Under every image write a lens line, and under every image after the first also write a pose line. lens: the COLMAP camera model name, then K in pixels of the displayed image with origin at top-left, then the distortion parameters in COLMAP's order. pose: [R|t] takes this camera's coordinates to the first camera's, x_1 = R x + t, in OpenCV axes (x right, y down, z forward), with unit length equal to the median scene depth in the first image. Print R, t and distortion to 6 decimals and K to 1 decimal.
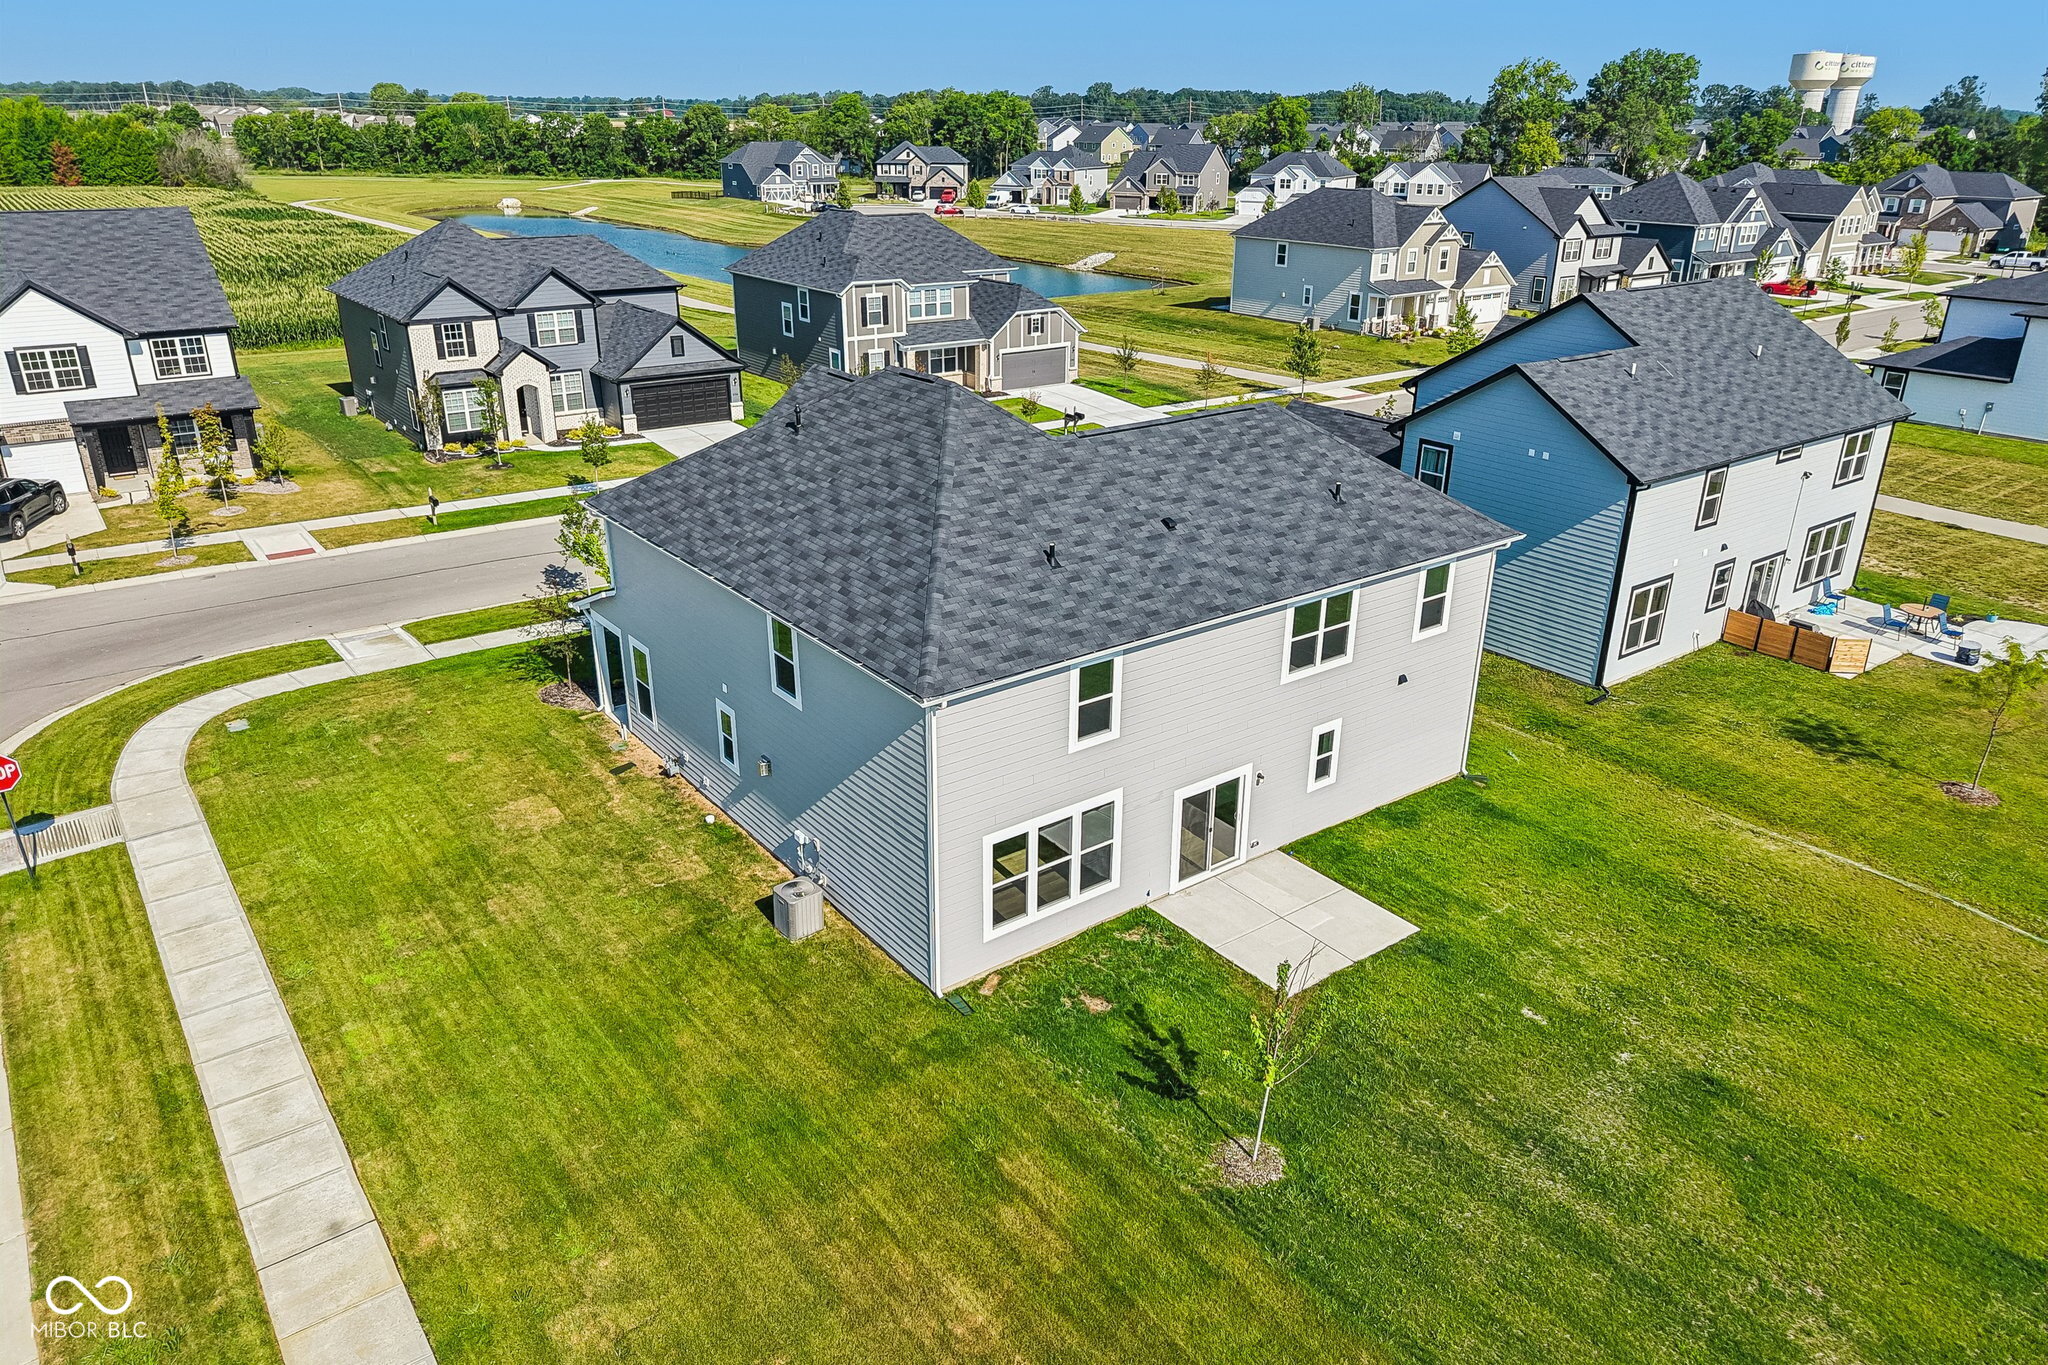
lens RADIAL K [[1371.3, 0, 1032.6], [0, 1371.3, 682.7], [0, 0, 1]] dist [0.022138, -0.023888]
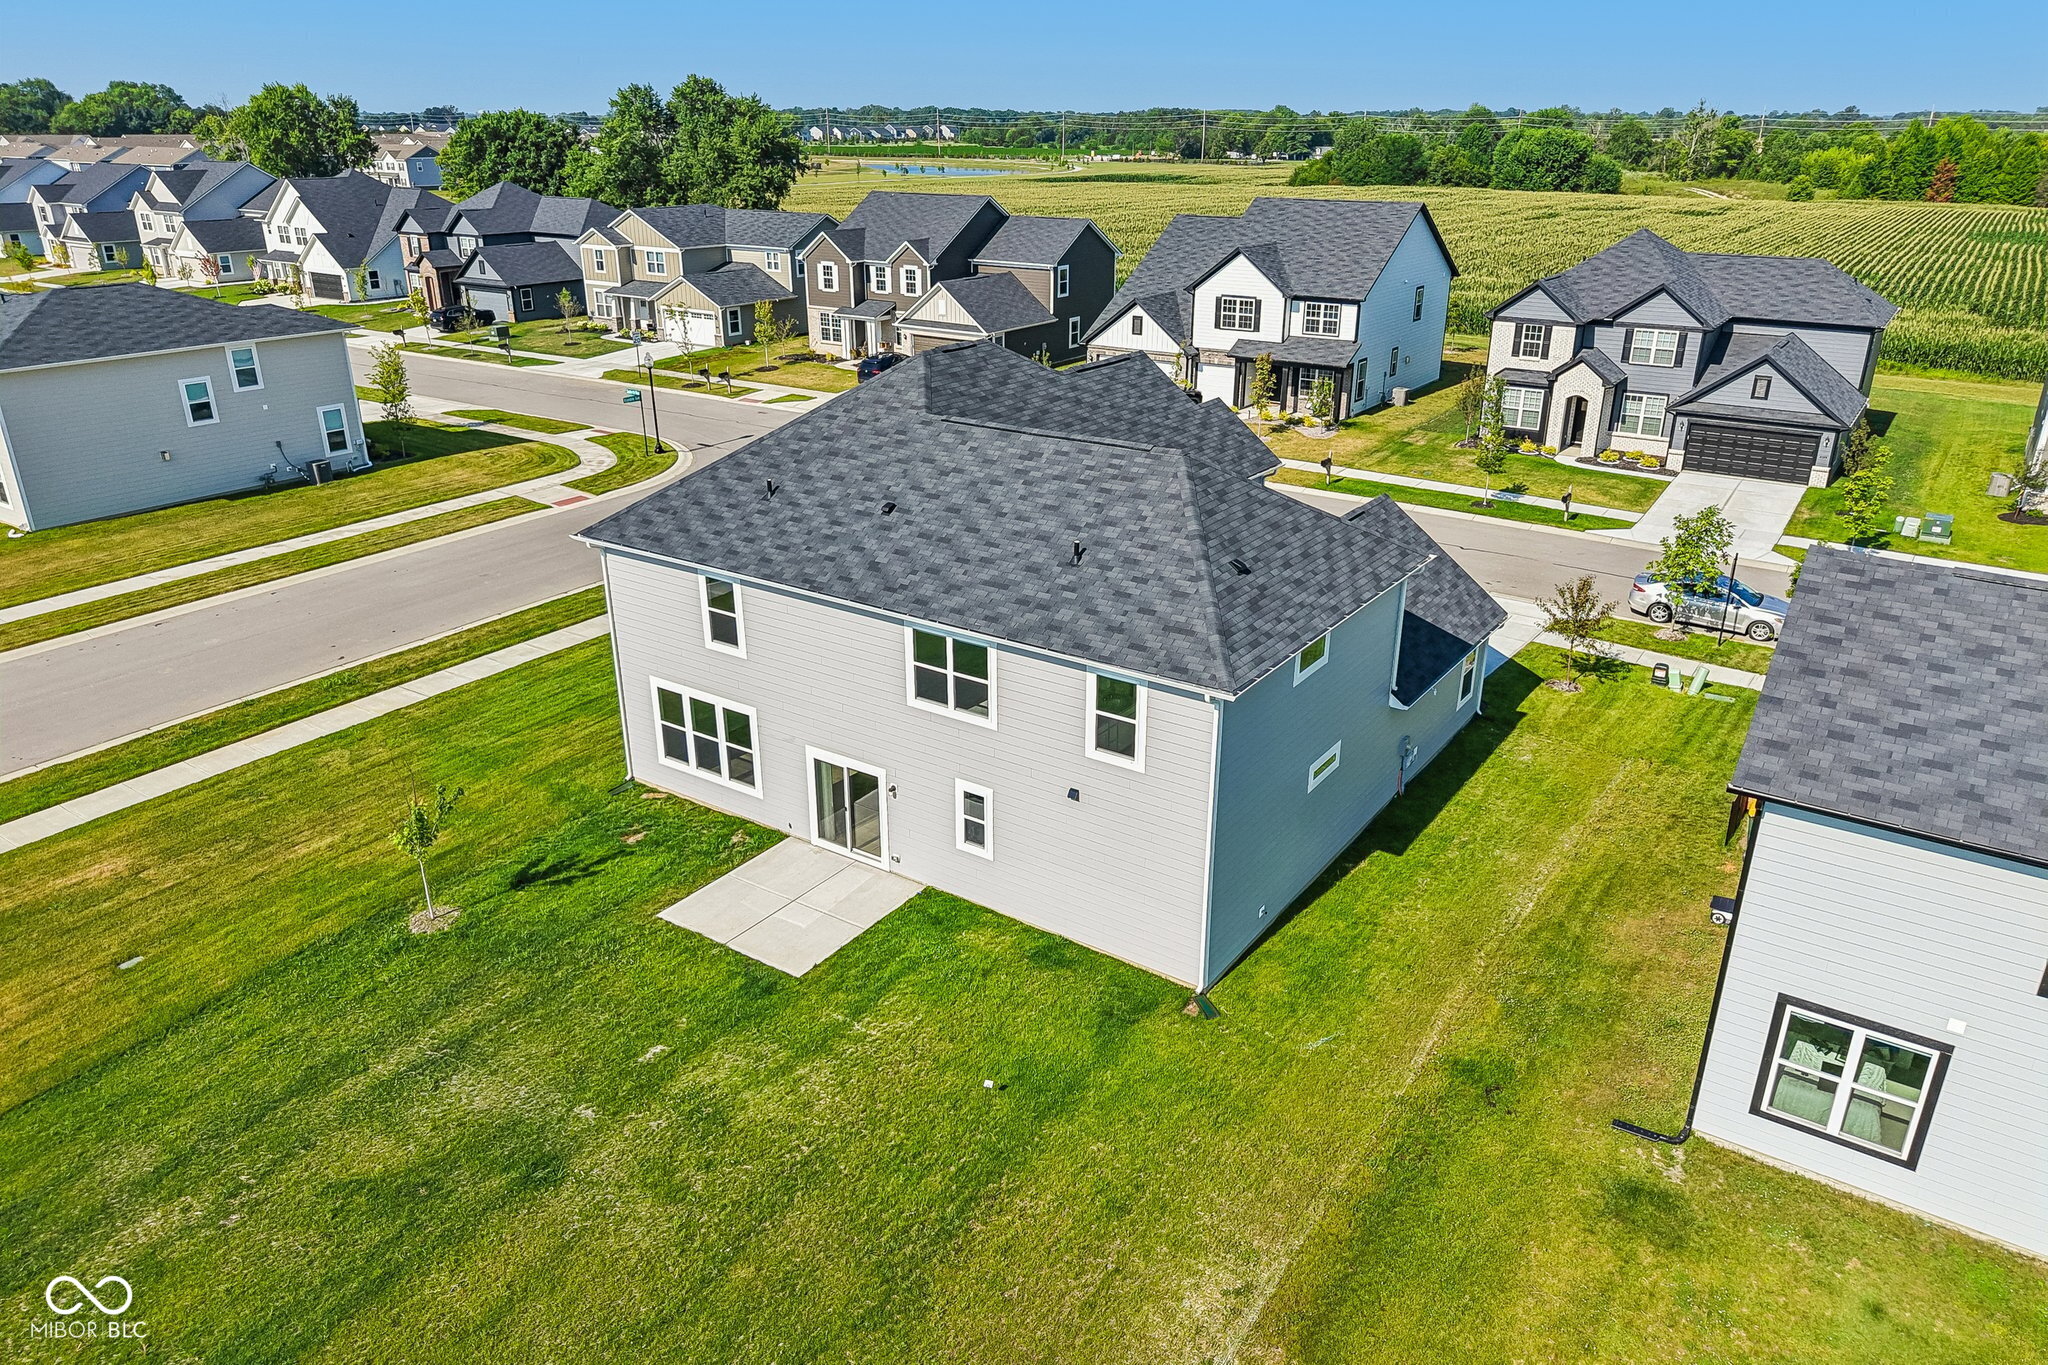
lens RADIAL K [[1371.3, 0, 1032.6], [0, 1371.3, 682.7], [0, 0, 1]] dist [0.022138, -0.023888]
pose [[0.316281, 0.352207, -0.880861, 0.468754], [-0.363424, 0.902674, 0.230439, -0.118673], [0.876293, 0.247243, 0.413499, 0.304874]]
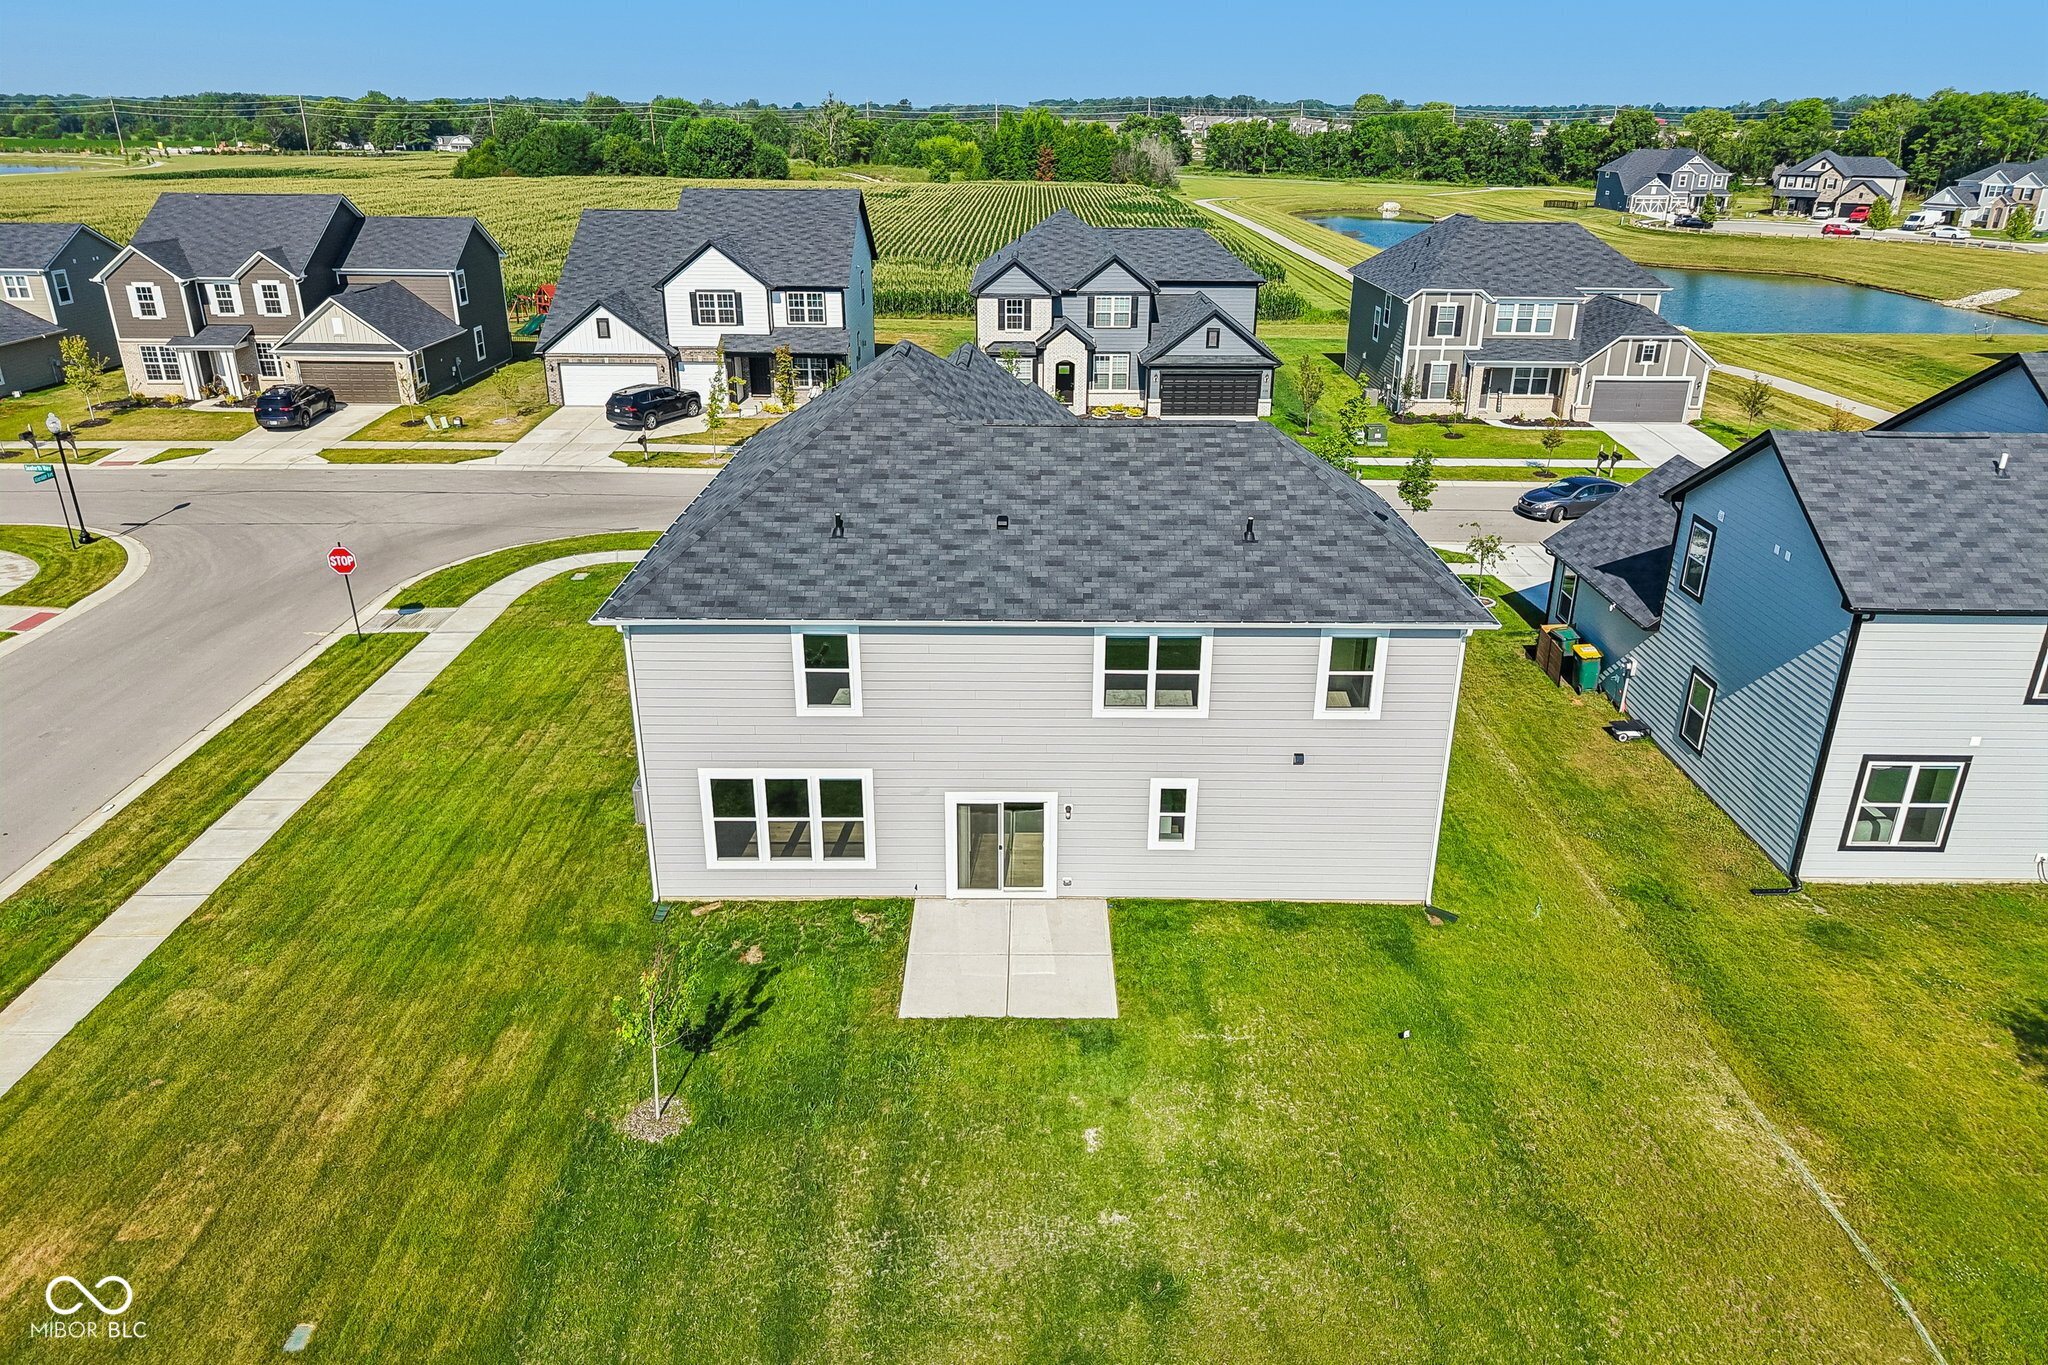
lens RADIAL K [[1371.3, 0, 1032.6], [0, 1371.3, 682.7], [0, 0, 1]] dist [0.022138, -0.023888]
pose [[0.796721, 0.228018, -0.559682, 0.295032], [-0.231211, 0.970641, 0.066311, -0.032528], [0.558371, 0.076574, 0.826050, 0.097982]]
